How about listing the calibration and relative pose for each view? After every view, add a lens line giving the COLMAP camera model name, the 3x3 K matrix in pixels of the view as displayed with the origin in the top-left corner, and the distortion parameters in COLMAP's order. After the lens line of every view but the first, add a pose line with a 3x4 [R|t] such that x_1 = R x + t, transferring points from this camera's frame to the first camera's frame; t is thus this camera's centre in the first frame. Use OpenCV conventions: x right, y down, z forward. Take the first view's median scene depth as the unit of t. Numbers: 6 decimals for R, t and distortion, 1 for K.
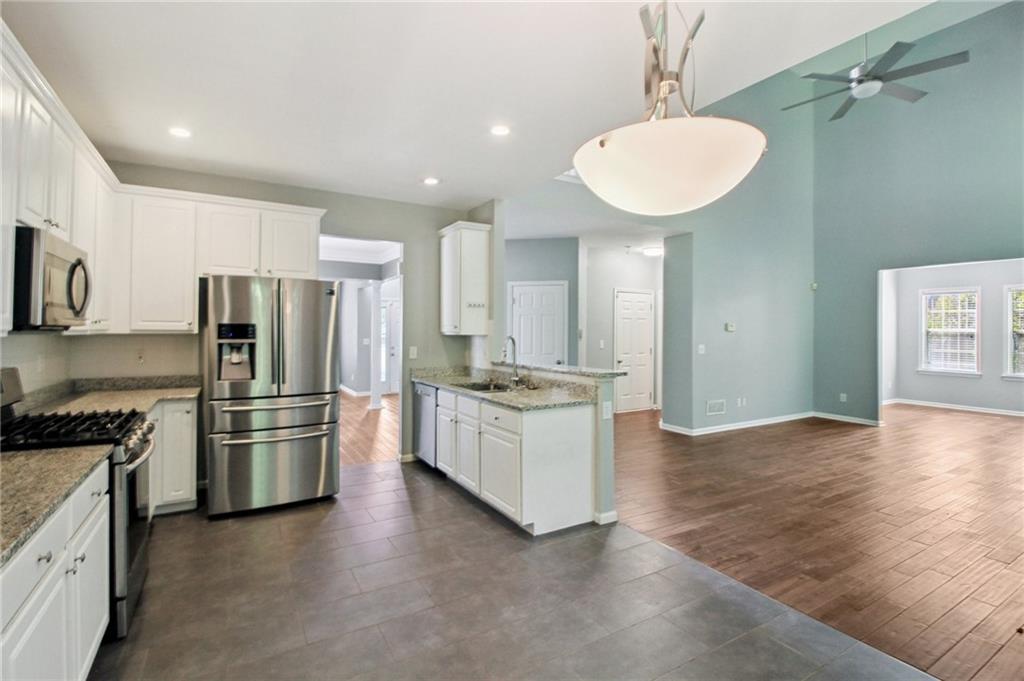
lens RADIAL K [[480.5, 0, 514.4], [0, 480.5, 329.7], [0, 0, 1]] dist [-0.002516, -0.000457]
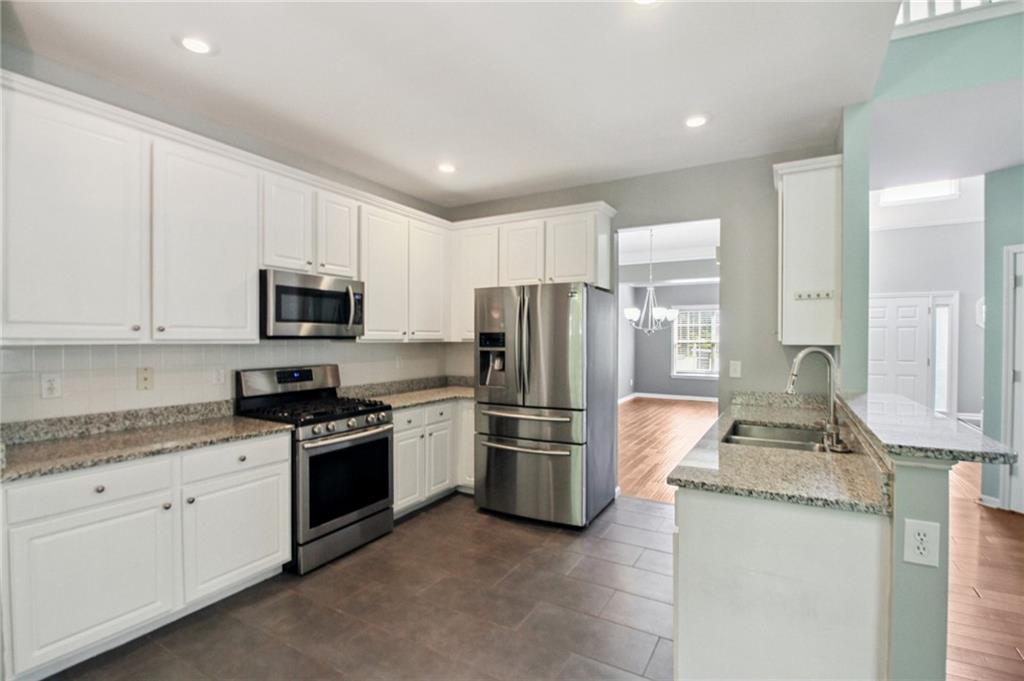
lens RADIAL K [[478.7, 0, 513.8], [0, 478.7, 346.4], [0, 0, 1]] dist [0.003422, -0.009864]
pose [[0.490892, 0.009780, -0.871166, 0.260437], [0.004680, 0.999893, 0.013862, 0.002272], [0.871208, -0.010882, 0.490793, 0.376253]]
